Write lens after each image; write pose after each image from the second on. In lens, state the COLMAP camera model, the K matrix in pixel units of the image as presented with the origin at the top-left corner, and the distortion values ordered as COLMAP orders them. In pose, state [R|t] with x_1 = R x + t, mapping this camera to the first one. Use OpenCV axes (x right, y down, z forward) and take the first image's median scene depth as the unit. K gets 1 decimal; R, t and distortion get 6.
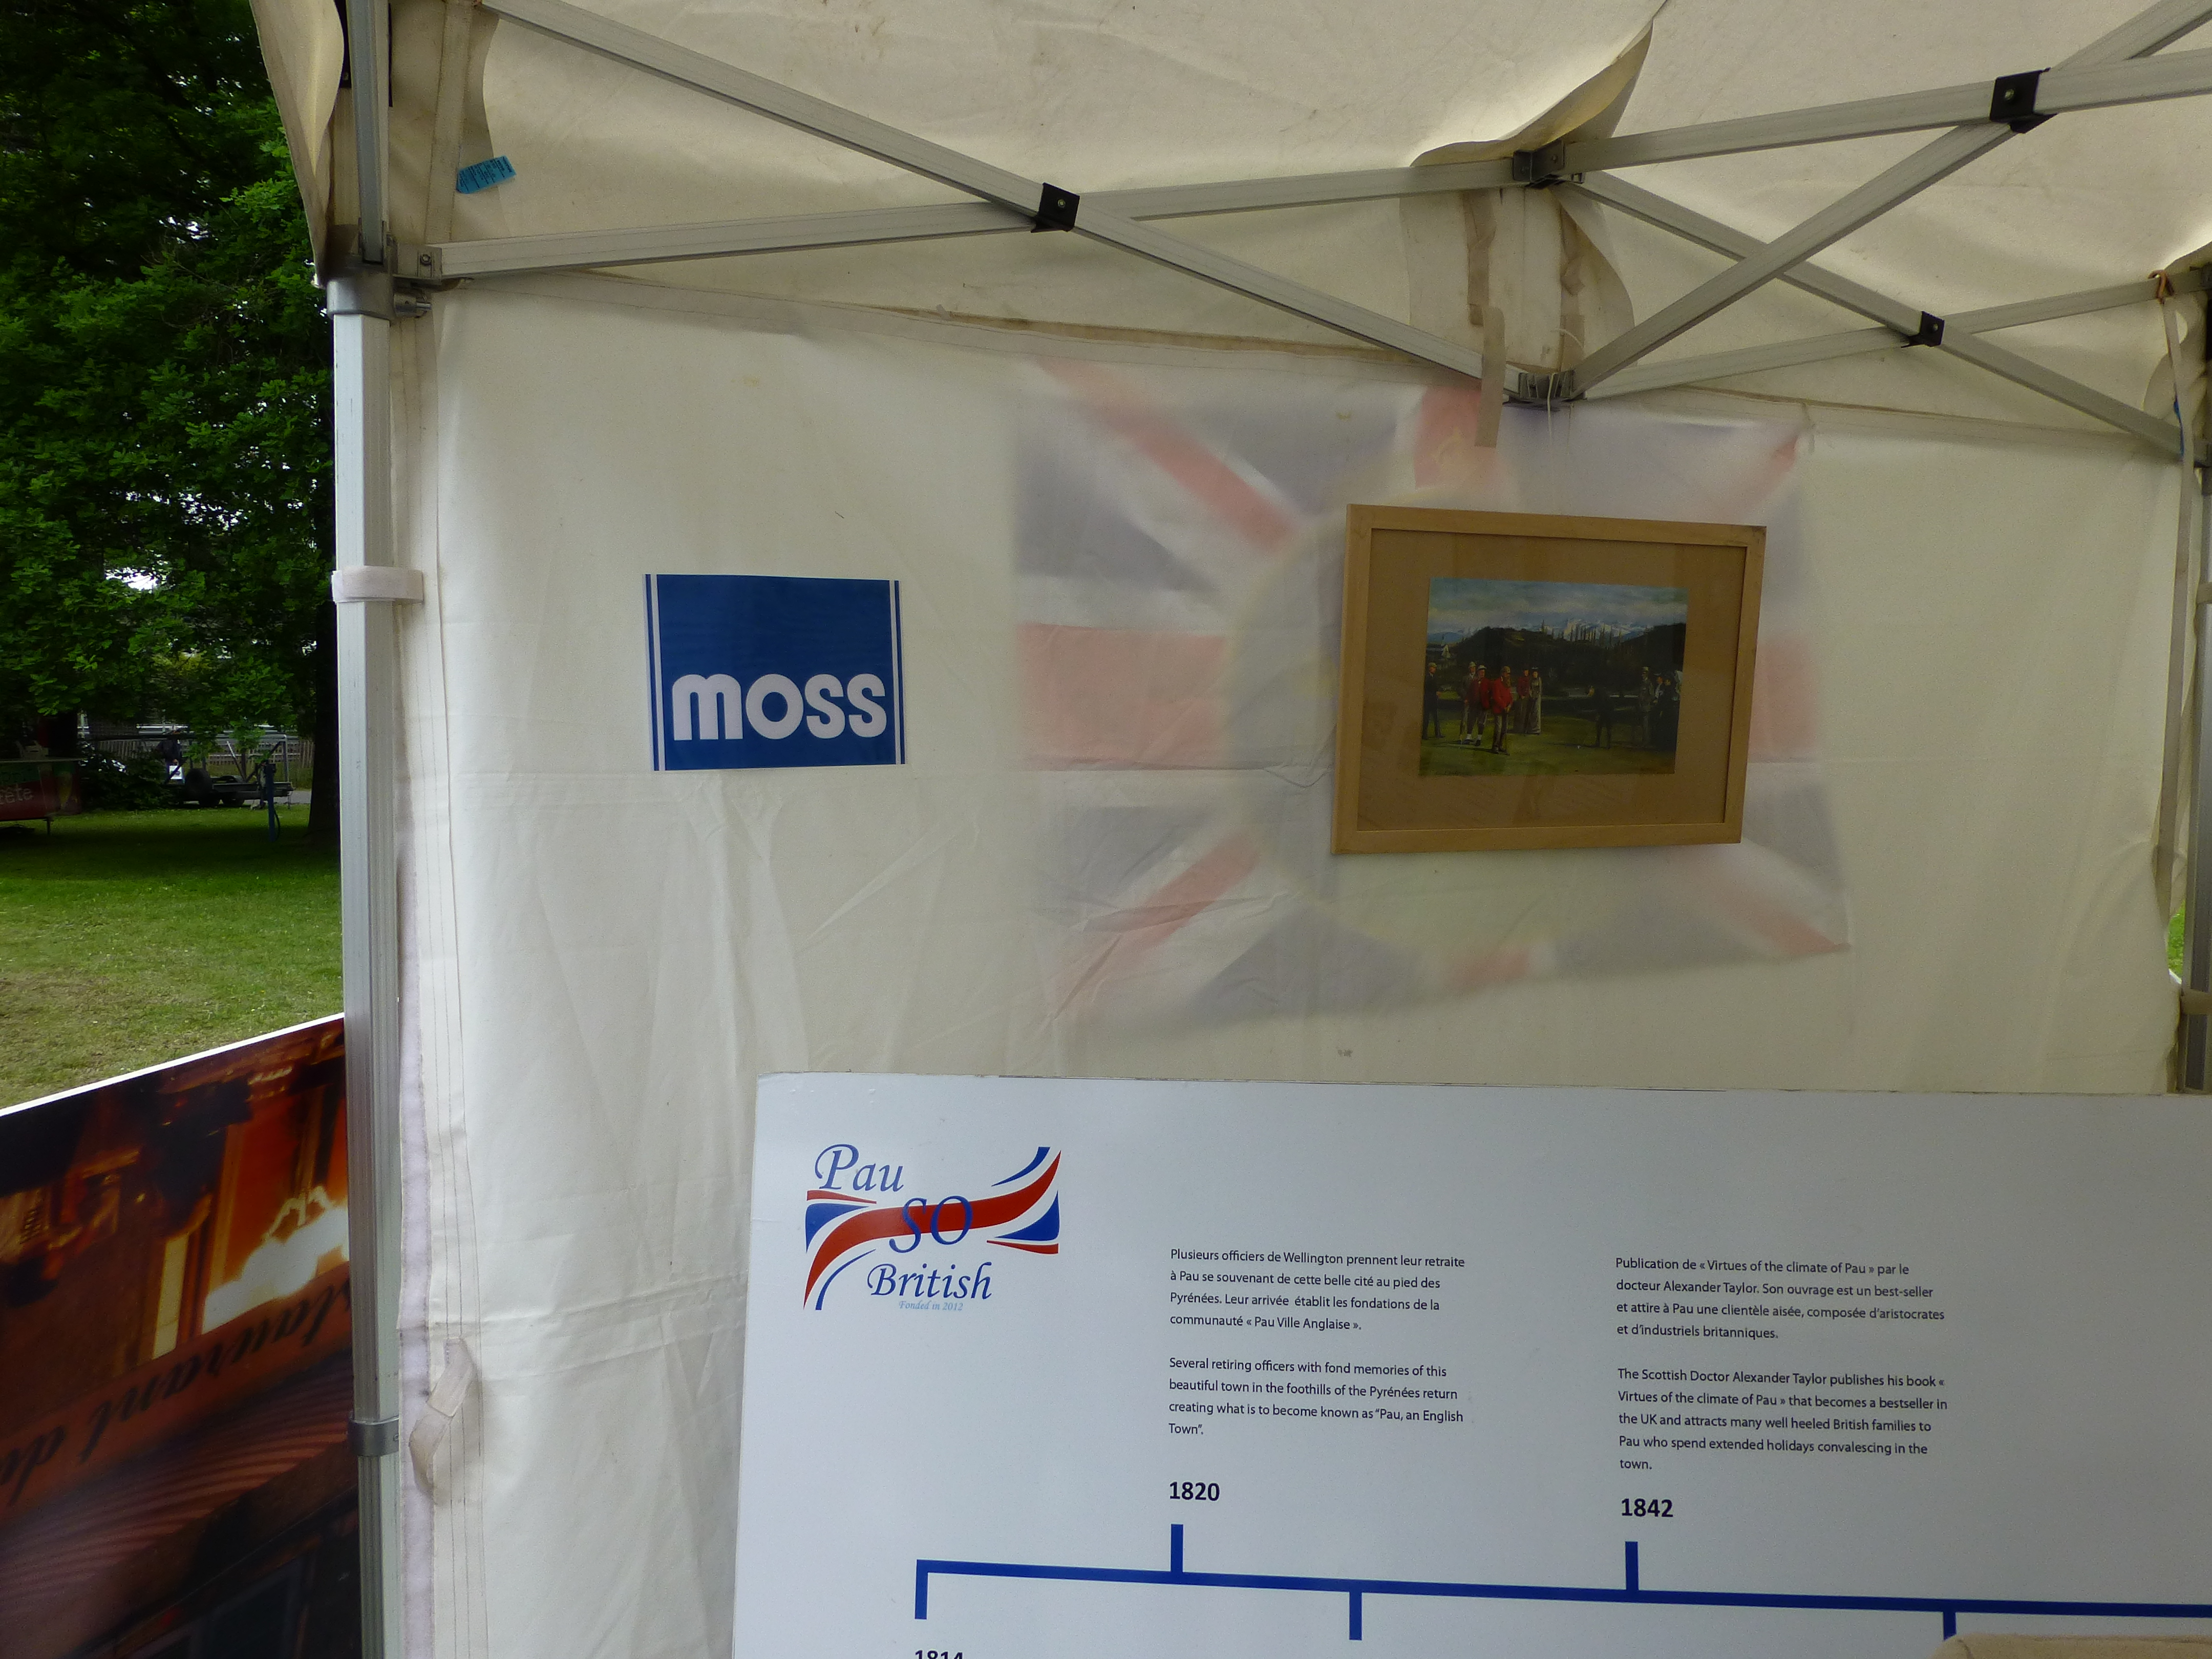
lens RADIAL K [[1634.9, 0, 1092.2], [0, 1634.9, 834.4], [0, 0, 1]] dist [0.006770, -0.048124]
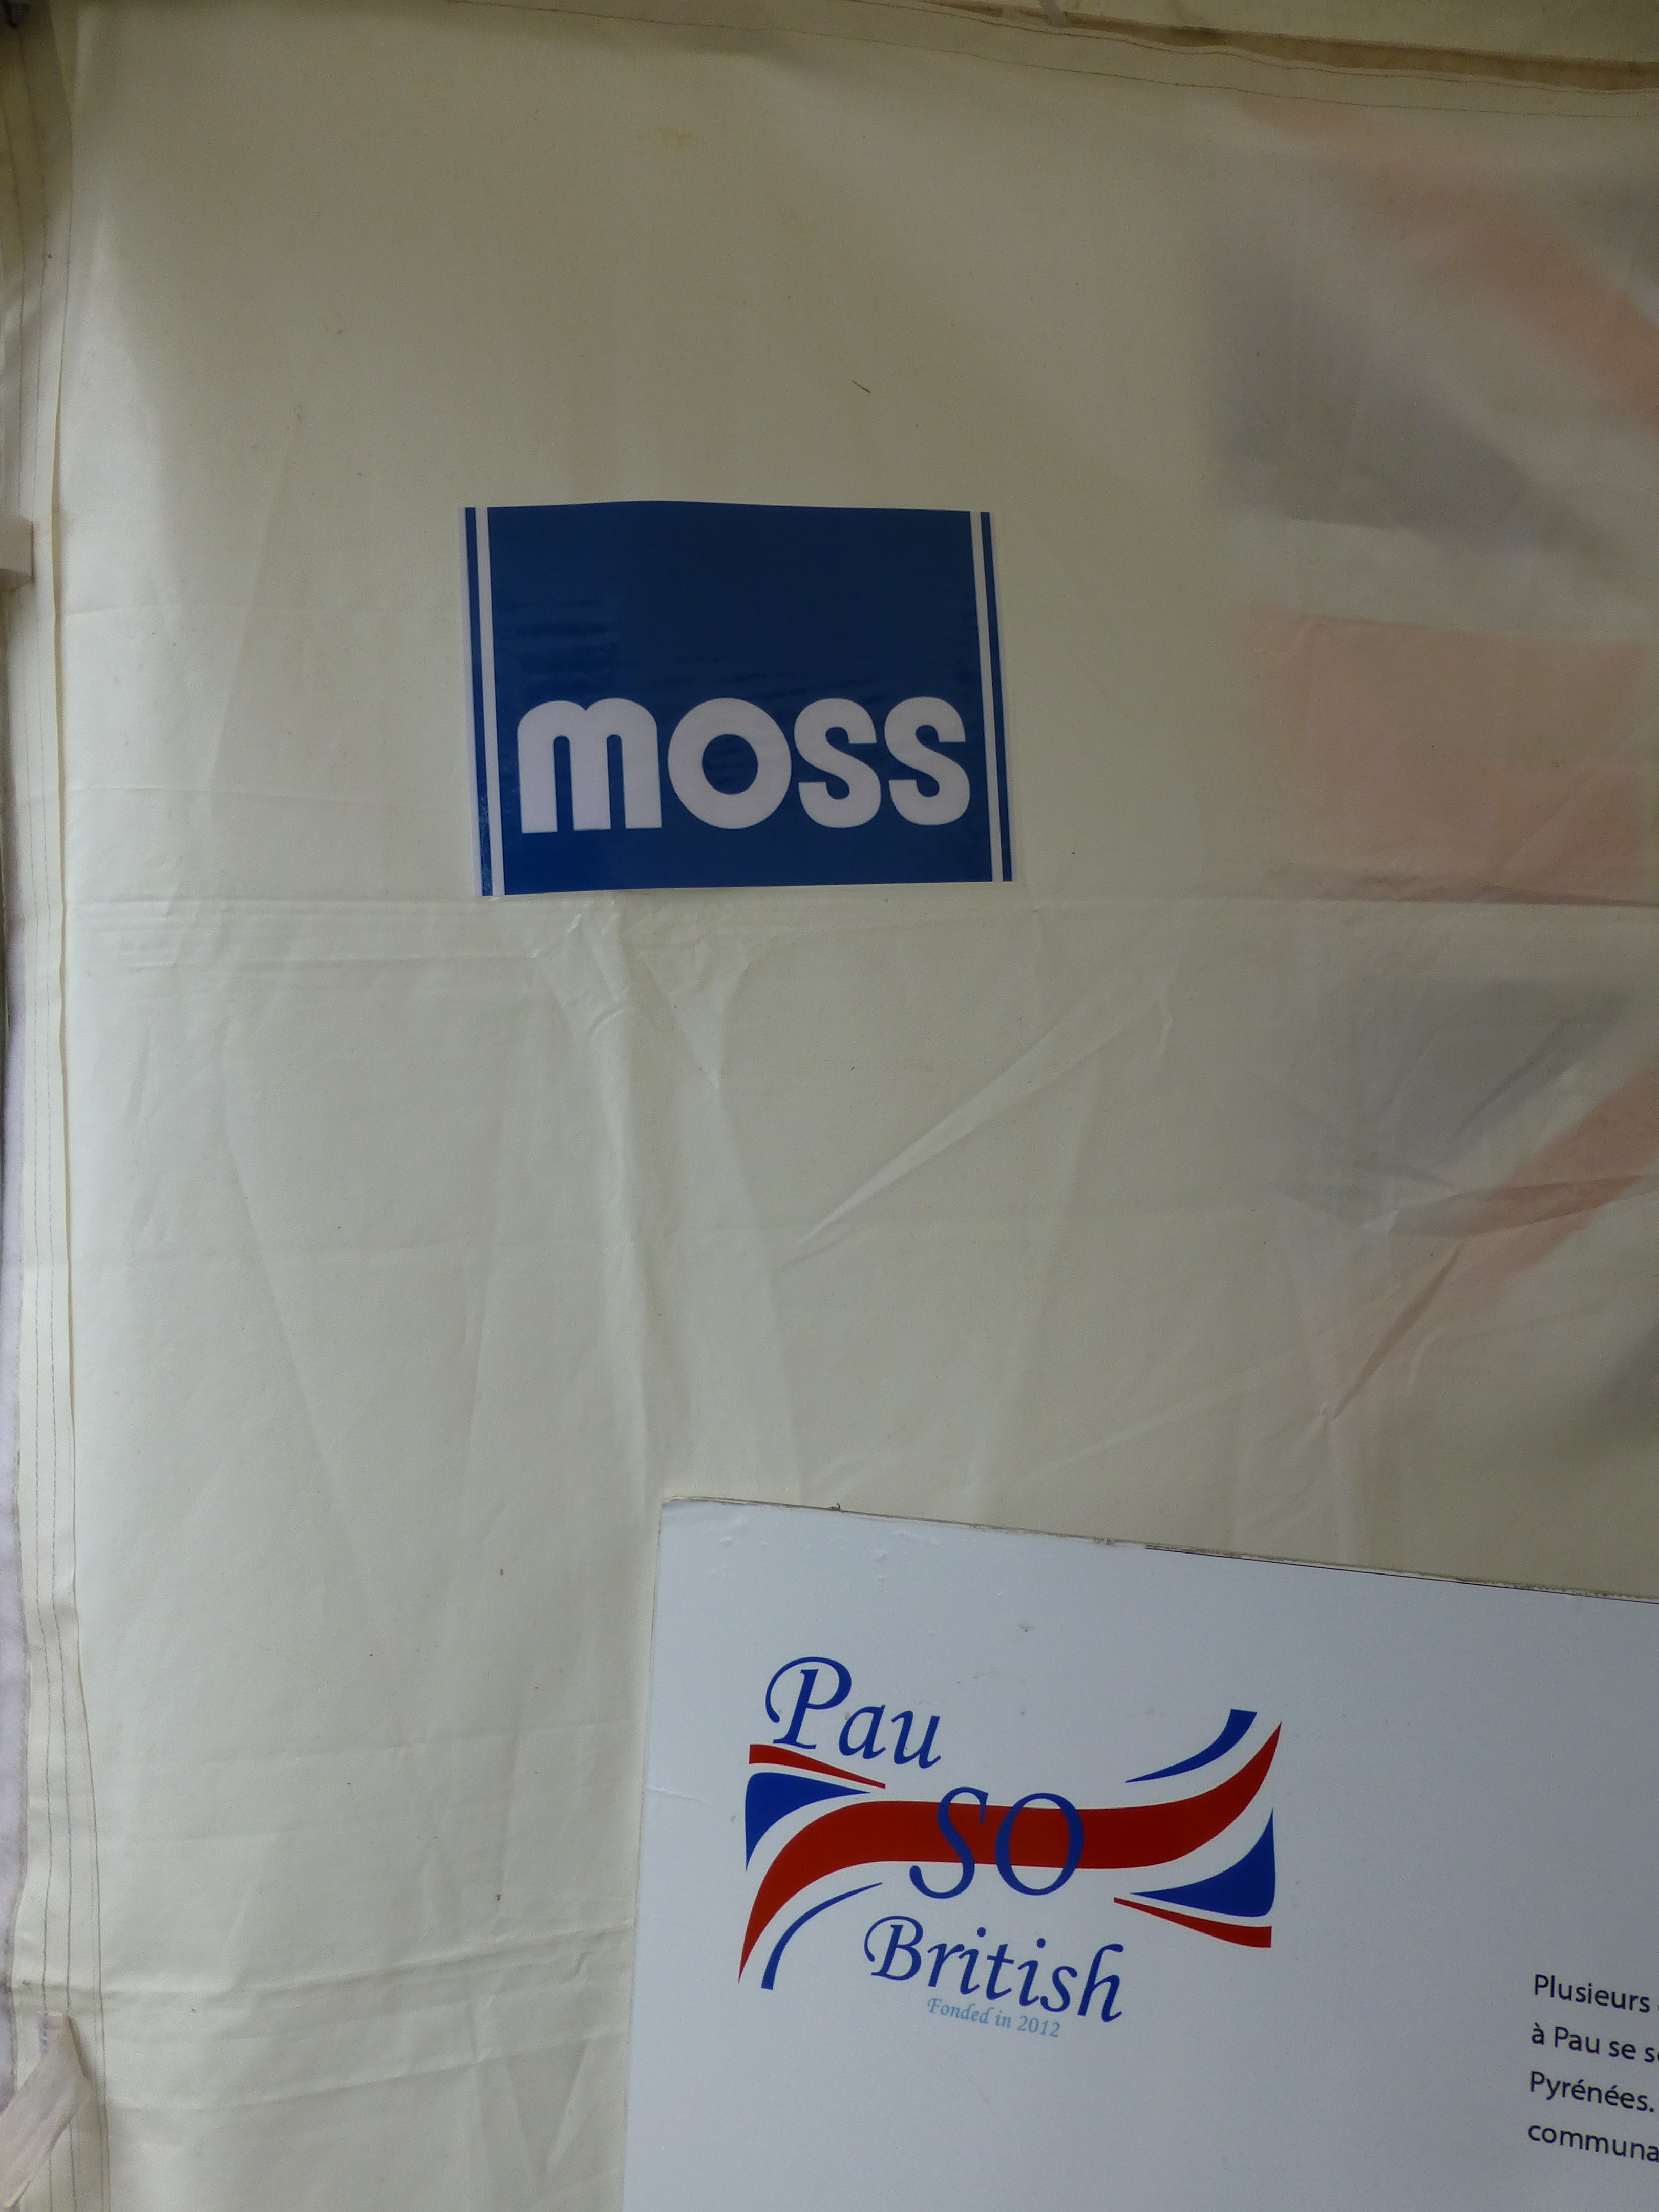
lens RADIAL K [[1634.9, 0, 835.0], [0, 1634.9, 1120.7], [0, 0, 1]] dist [0.006770, -0.048124]
pose [[0.963673, 0.020296, -0.266312, -0.021560], [0.008357, 0.994329, 0.106019, -0.022153], [0.266953, -0.104393, 0.958039, 0.553528]]
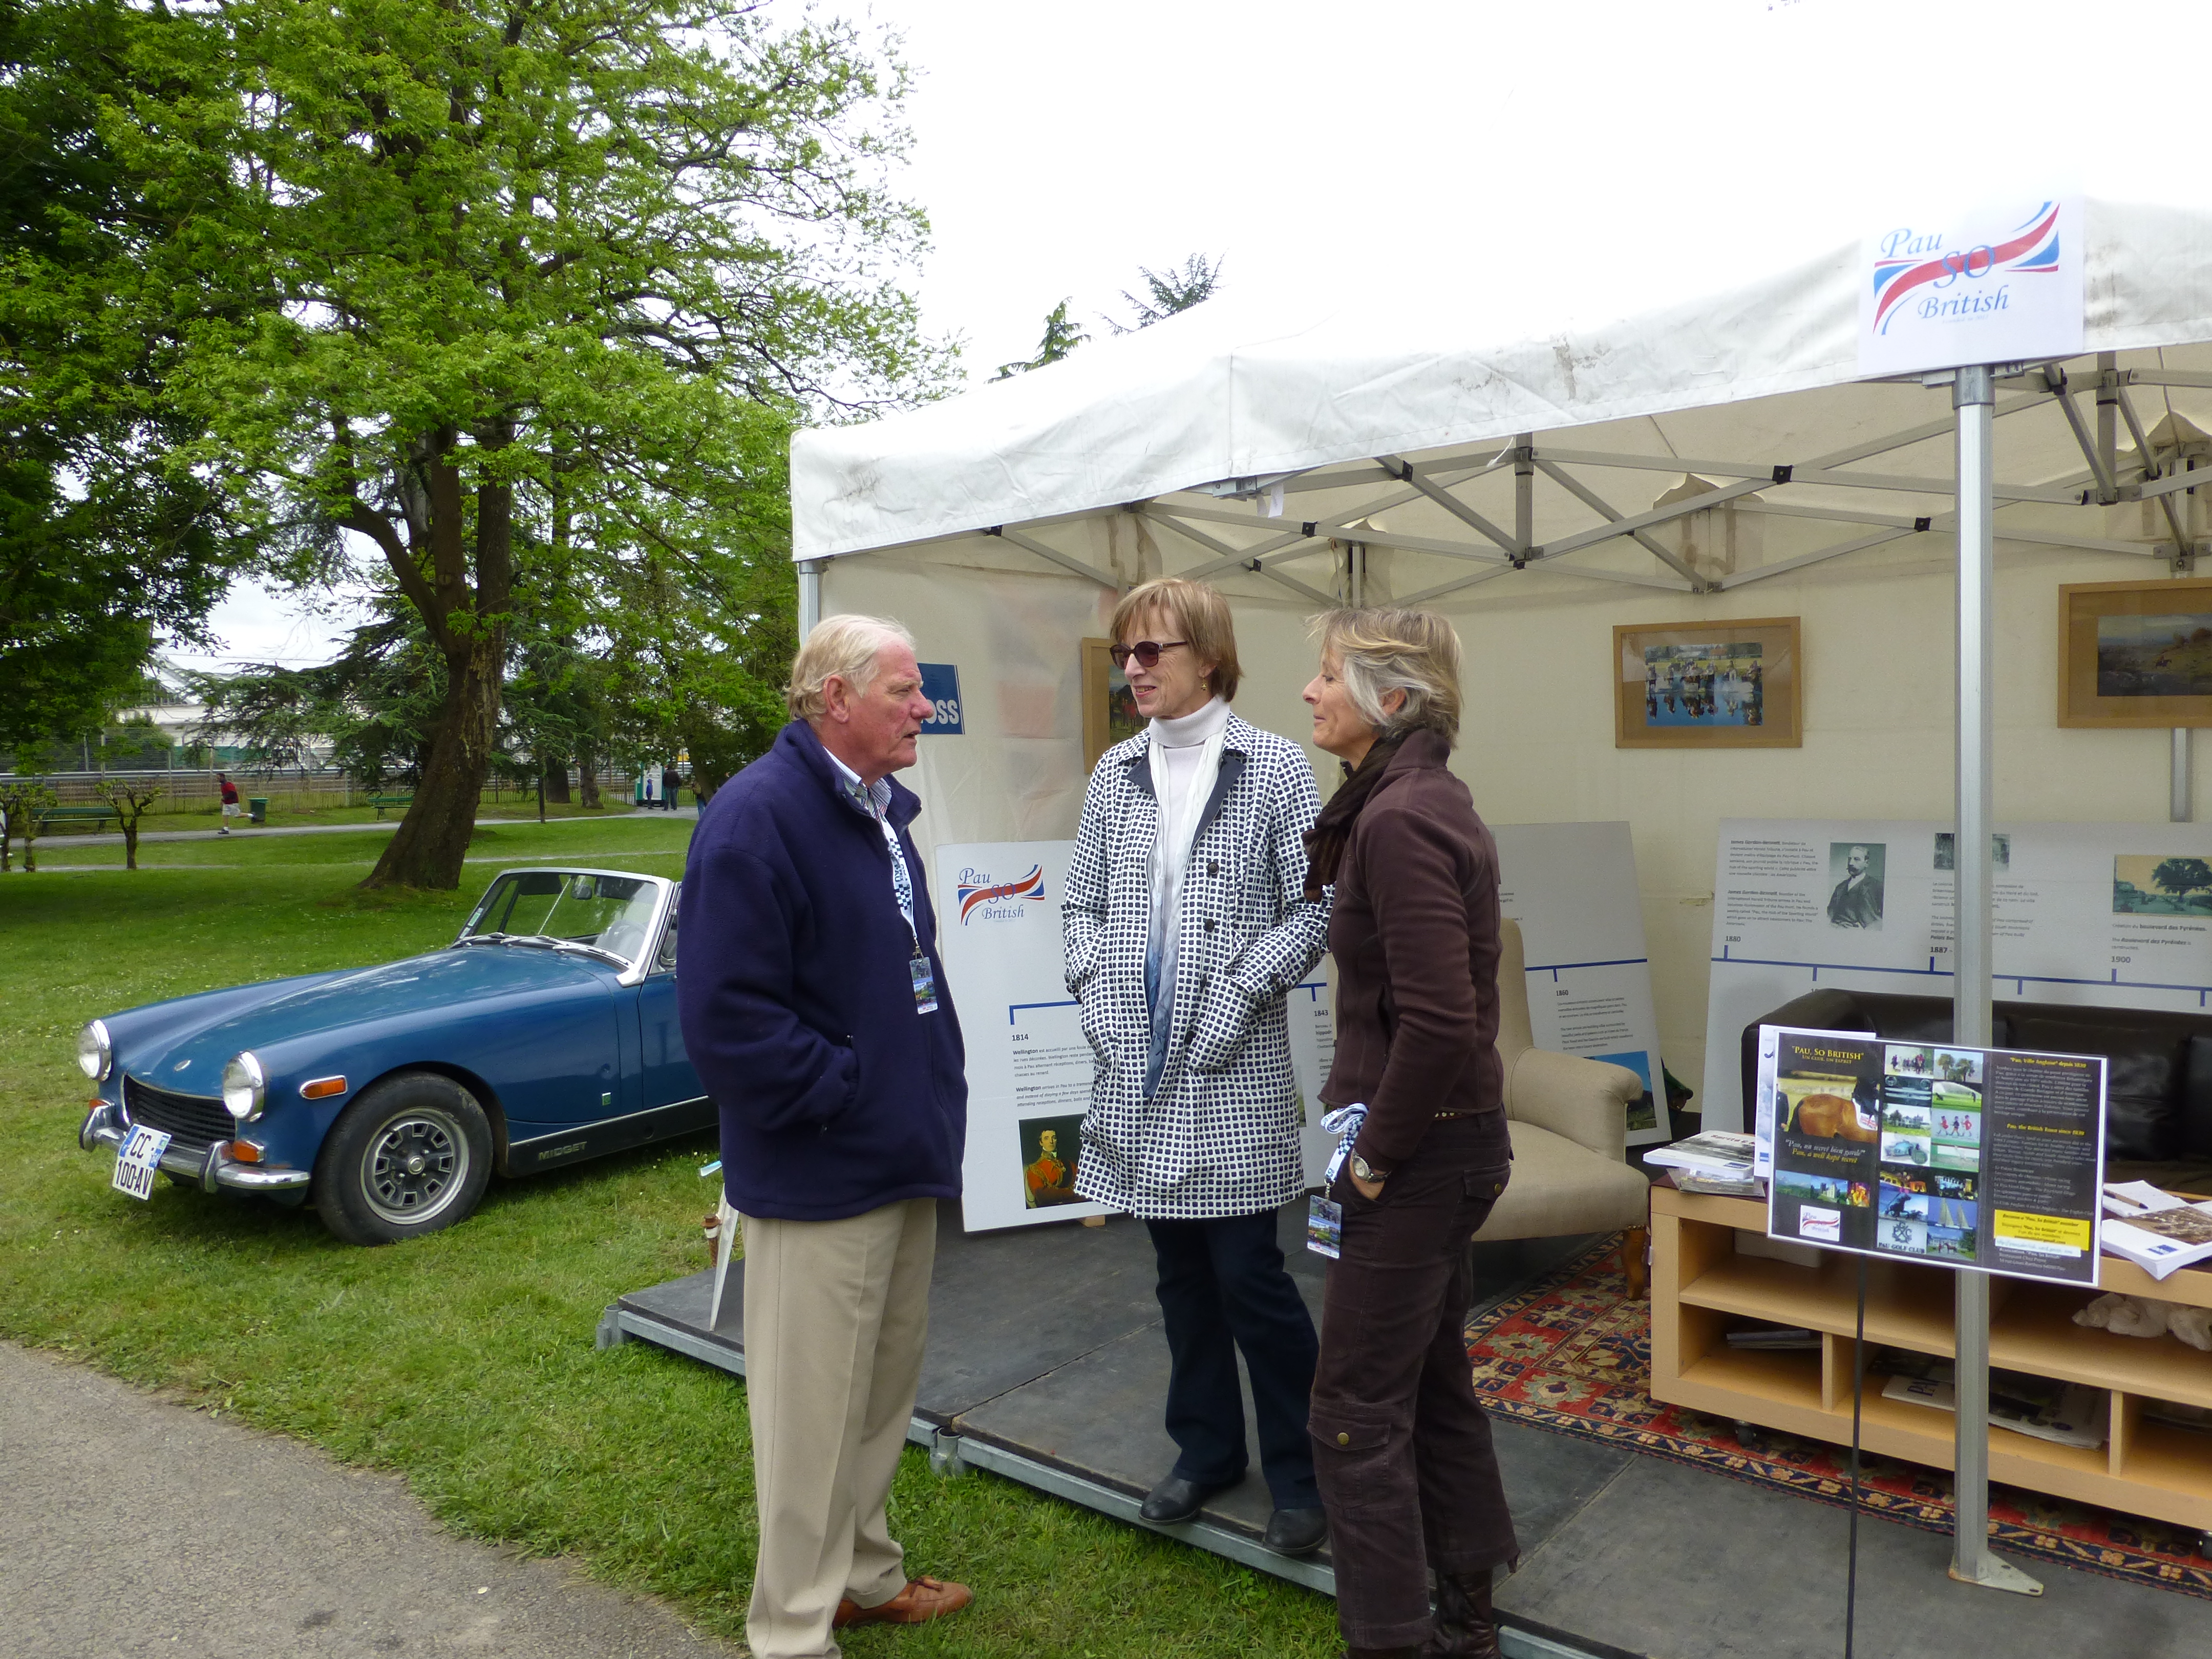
lens RADIAL K [[1637.3, 0, 1092.4], [0, 1637.3, 837.8], [0, 0, 1]] dist [0.010484, -0.059941]
pose [[0.895776, -0.033871, 0.443214, -1.219688], [0.042790, 0.999033, -0.010135, 0.176231], [-0.442442, 0.028043, 0.896359, -1.638642]]
